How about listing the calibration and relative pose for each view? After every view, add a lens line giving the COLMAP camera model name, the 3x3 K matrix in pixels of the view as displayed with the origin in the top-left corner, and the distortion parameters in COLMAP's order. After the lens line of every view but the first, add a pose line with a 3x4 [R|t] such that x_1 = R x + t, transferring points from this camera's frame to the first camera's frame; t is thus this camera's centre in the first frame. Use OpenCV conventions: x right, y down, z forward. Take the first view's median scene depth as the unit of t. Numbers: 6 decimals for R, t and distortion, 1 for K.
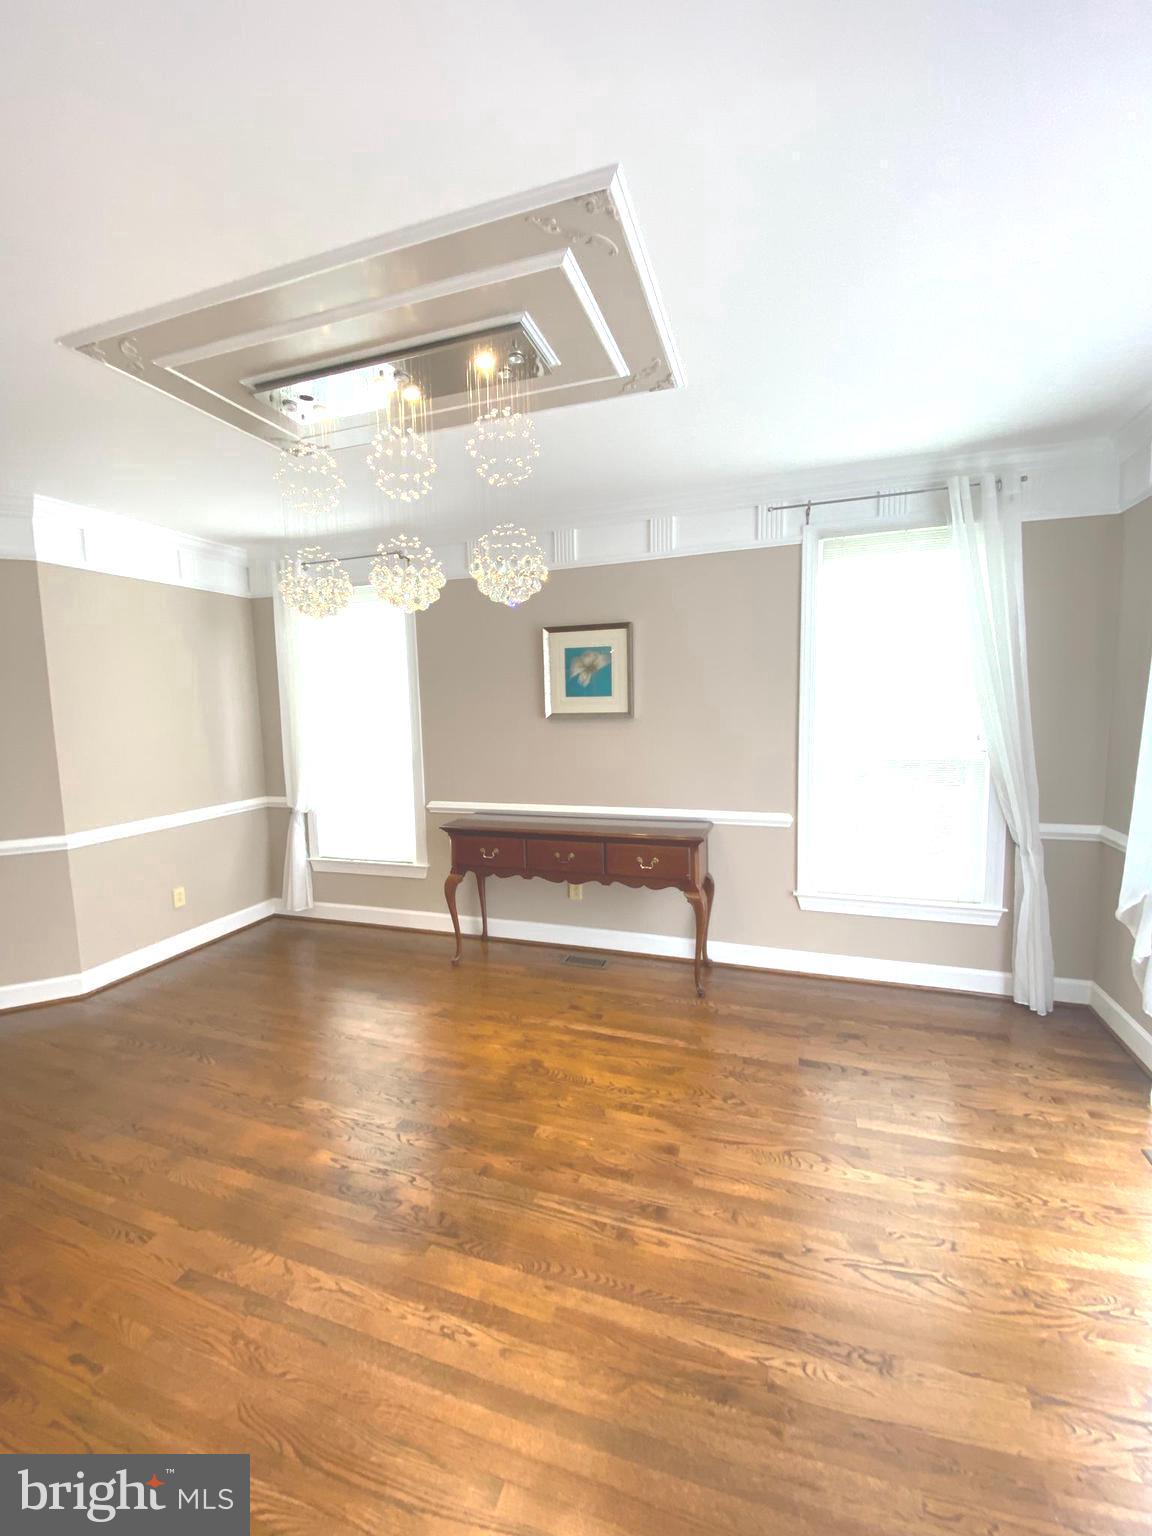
lens RADIAL K [[623.0, 0, 575.4], [0, 623.0, 757.4], [0, 0, 1]] dist [0.008386, -0.015150]
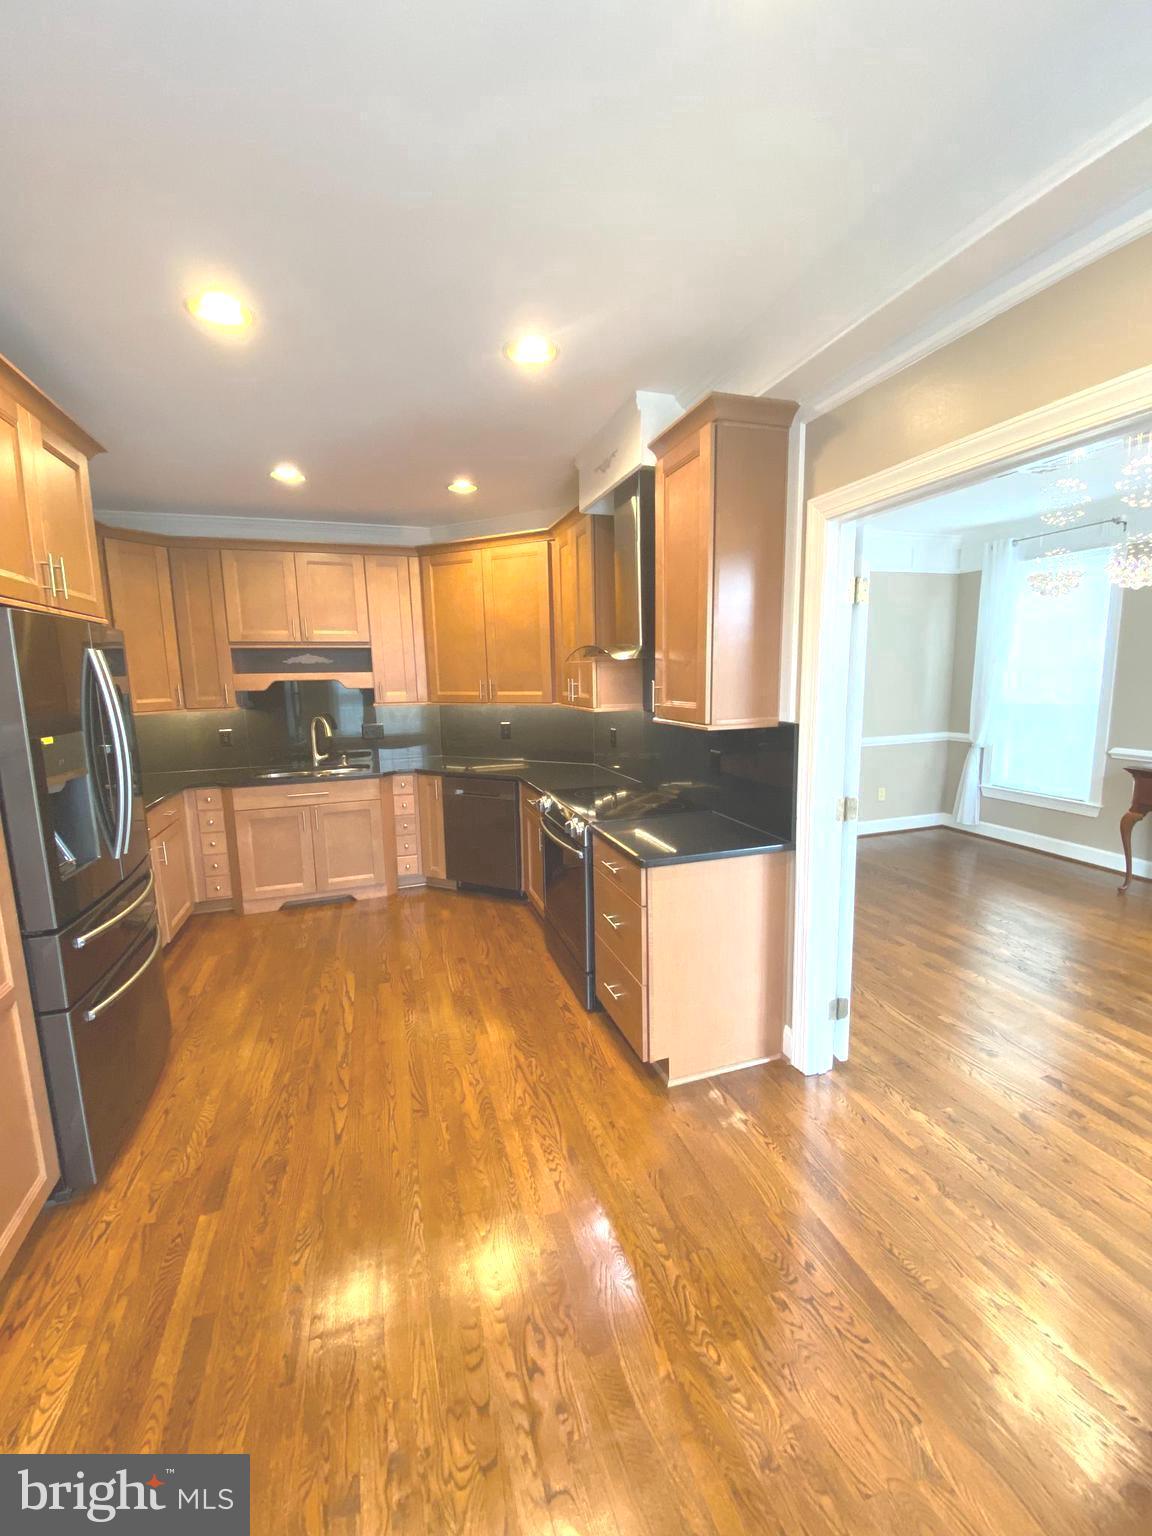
lens RADIAL K [[623.0, 0, 578.2], [0, 623.0, 769.0], [0, 0, 1]] dist [0.008386, -0.015150]
pose [[0.606494, 0.128889, -0.784571, 0.078643], [-0.062446, 0.991447, 0.114602, 0.060192], [0.792632, -0.020512, 0.609355, -0.570941]]
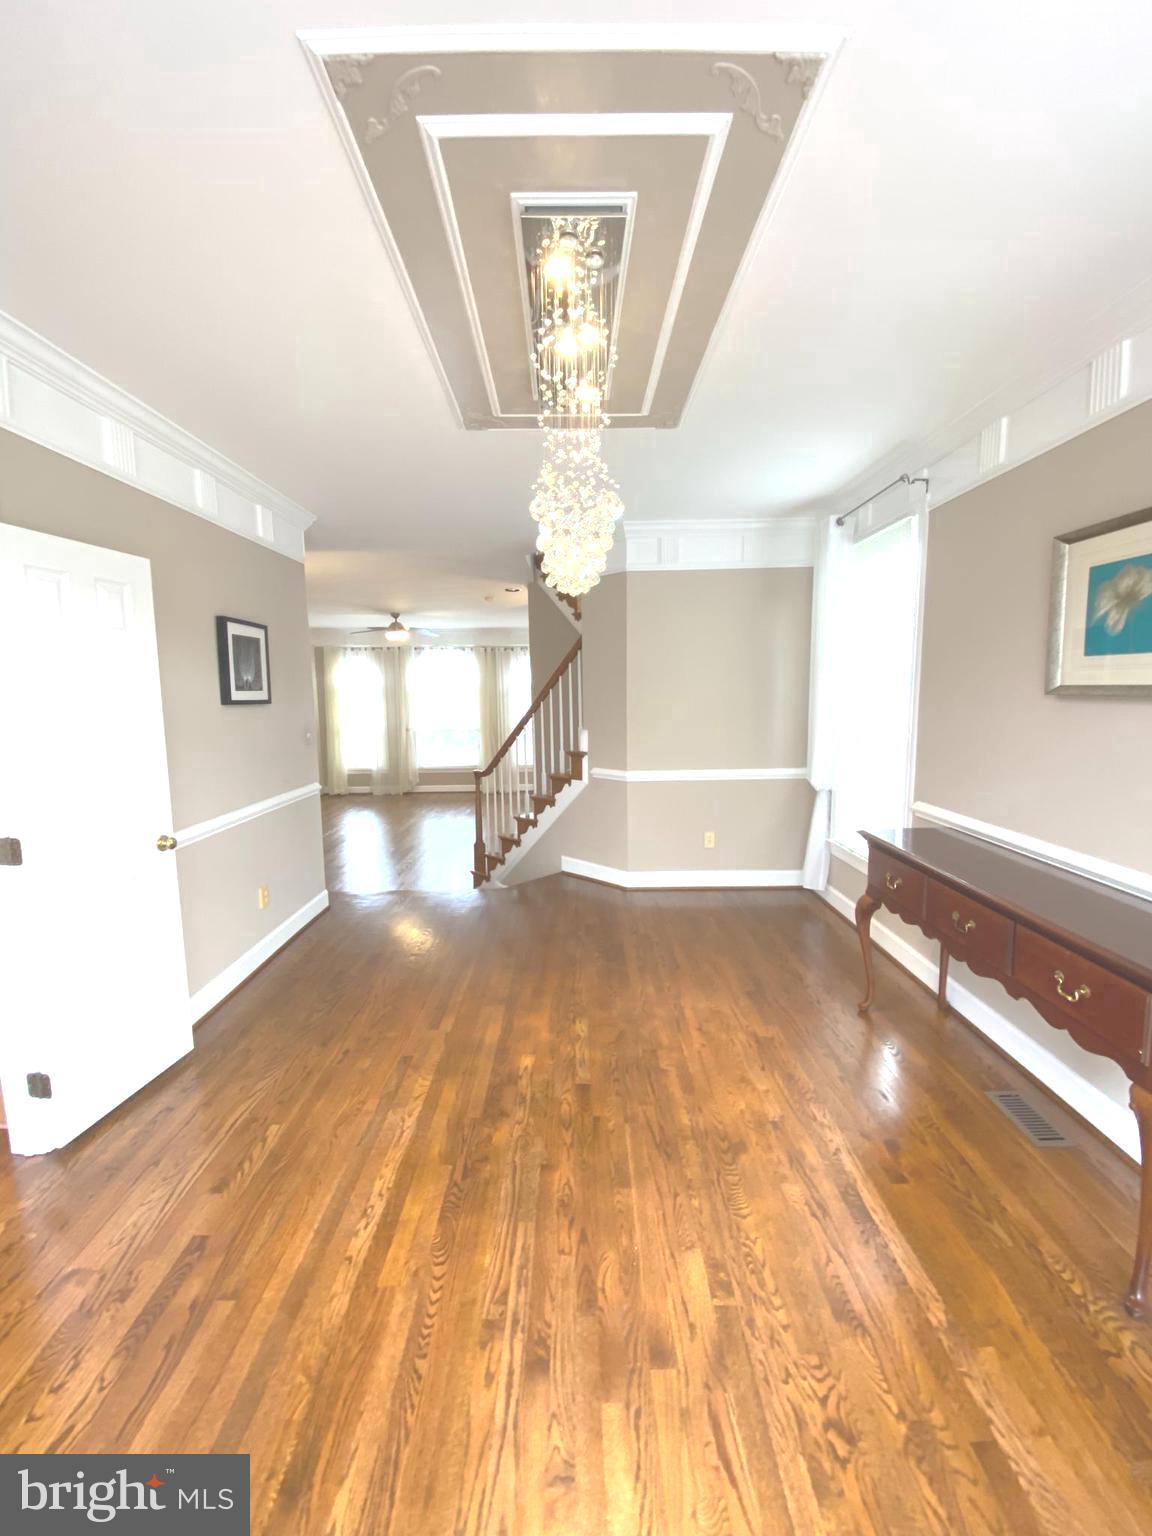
lens RADIAL K [[623.0, 0, 567.5], [0, 623.0, 756.5], [0, 0, 1]] dist [0.008386, -0.015150]
pose [[0.319677, 0.118359, -0.940105, 0.480833], [-0.075618, 0.992190, 0.099203, -0.035637], [0.944504, 0.039376, 0.326130, 0.493155]]
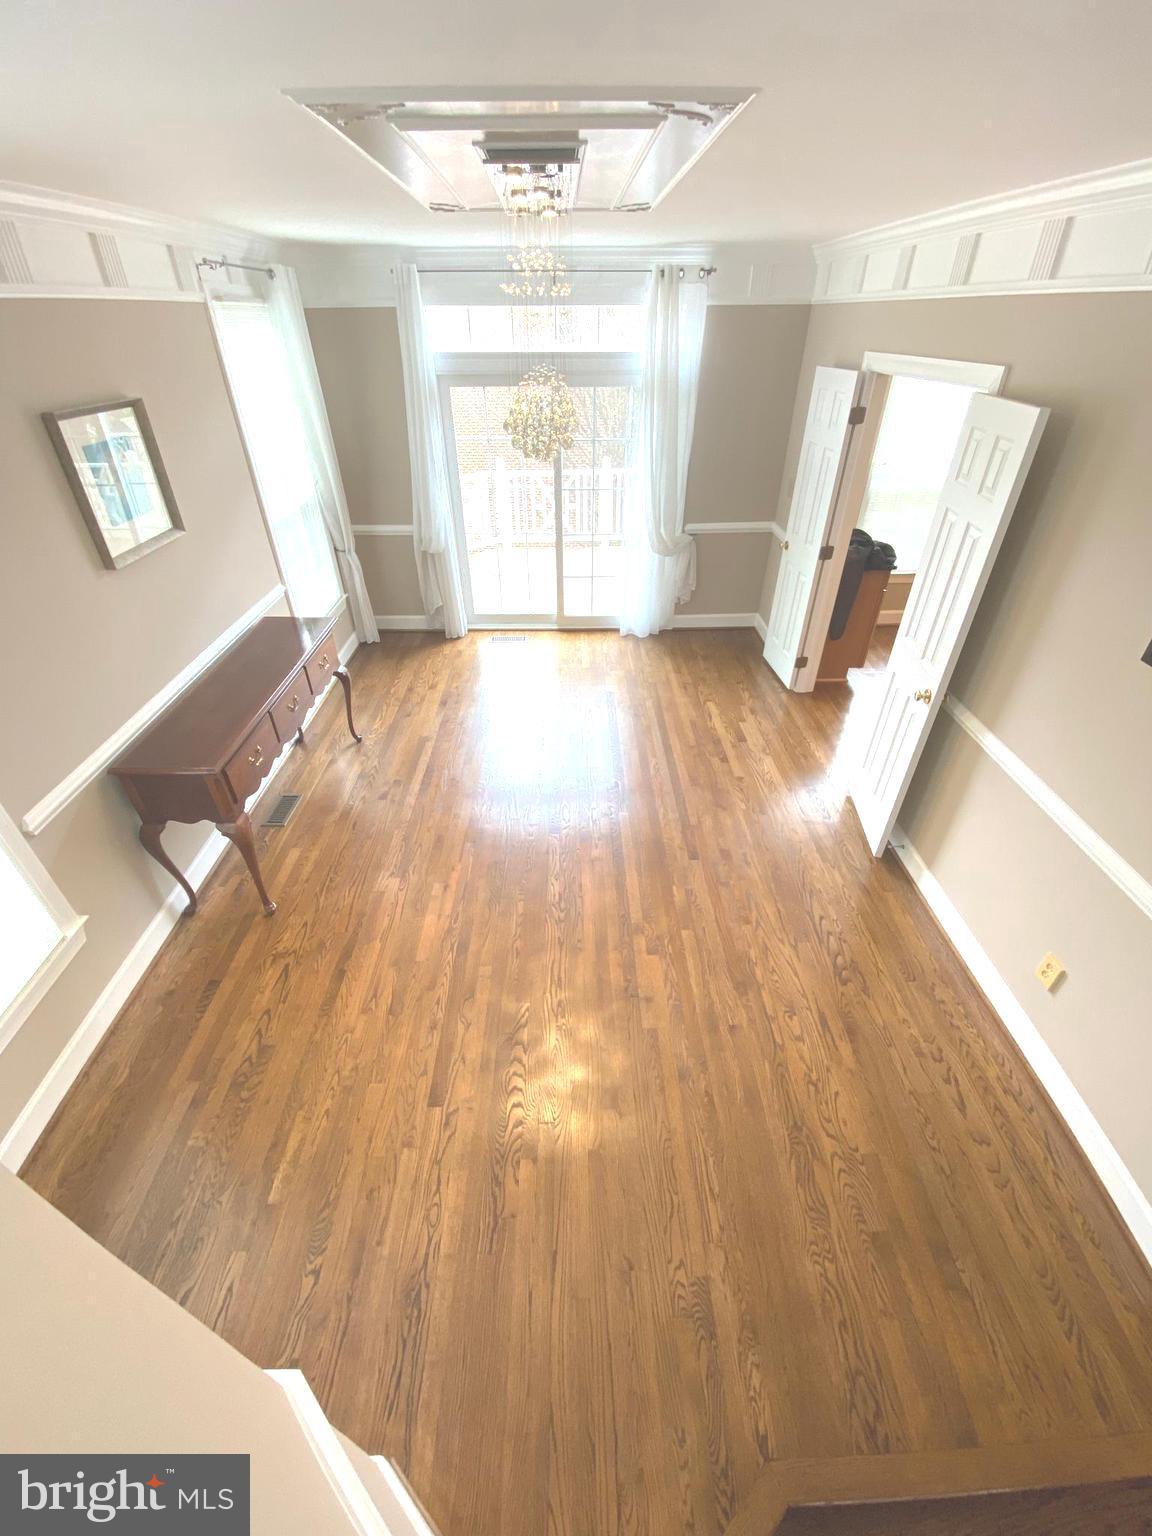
lens RADIAL K [[623.0, 0, 584.0], [0, 623.0, 763.6], [0, 0, 1]] dist [0.008386, -0.015150]
pose [[-0.347754, -0.523711, 0.777685, -1.075757], [0.085734, 0.808218, 0.582609, -0.310533], [-0.933658, 0.269279, -0.236161, 0.981273]]
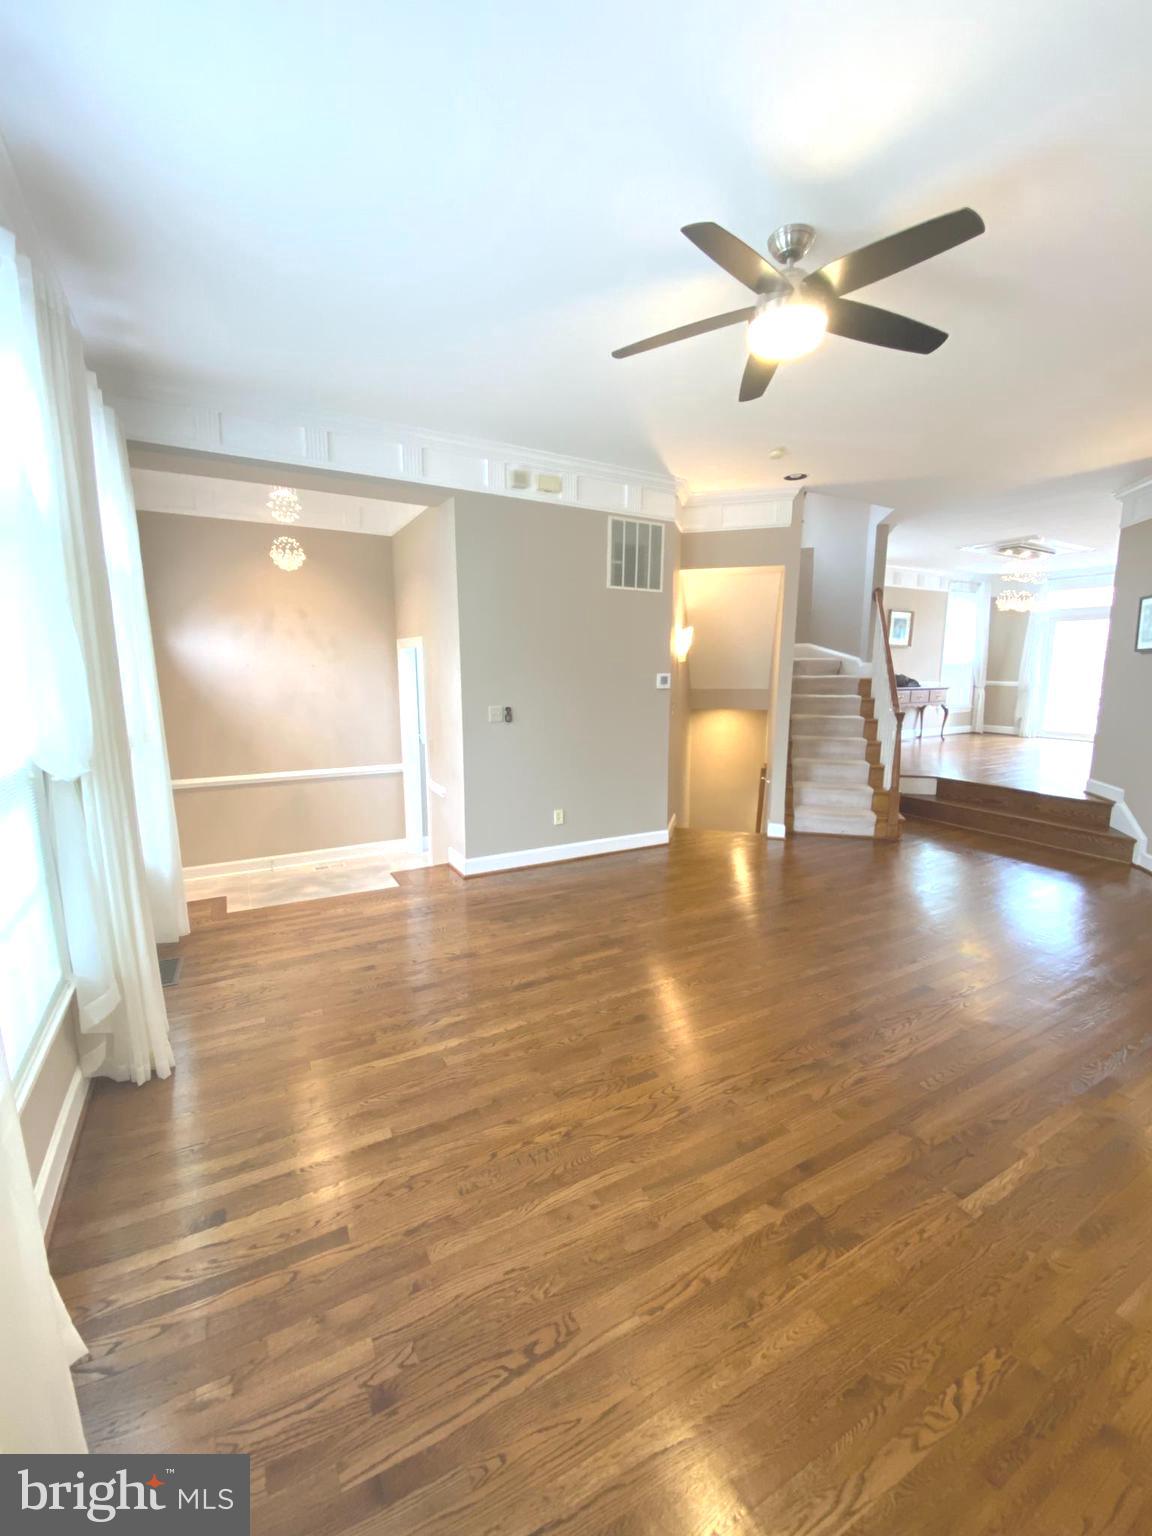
lens RADIAL K [[623.0, 0, 561.8], [0, 623.0, 768.3], [0, 0, 1]] dist [0.008386, -0.015150]
pose [[0.670332, -0.097494, 0.735629, -3.710237], [0.051368, 0.995050, 0.085067, 0.188418], [-0.740281, -0.019235, 0.672022, 0.357315]]
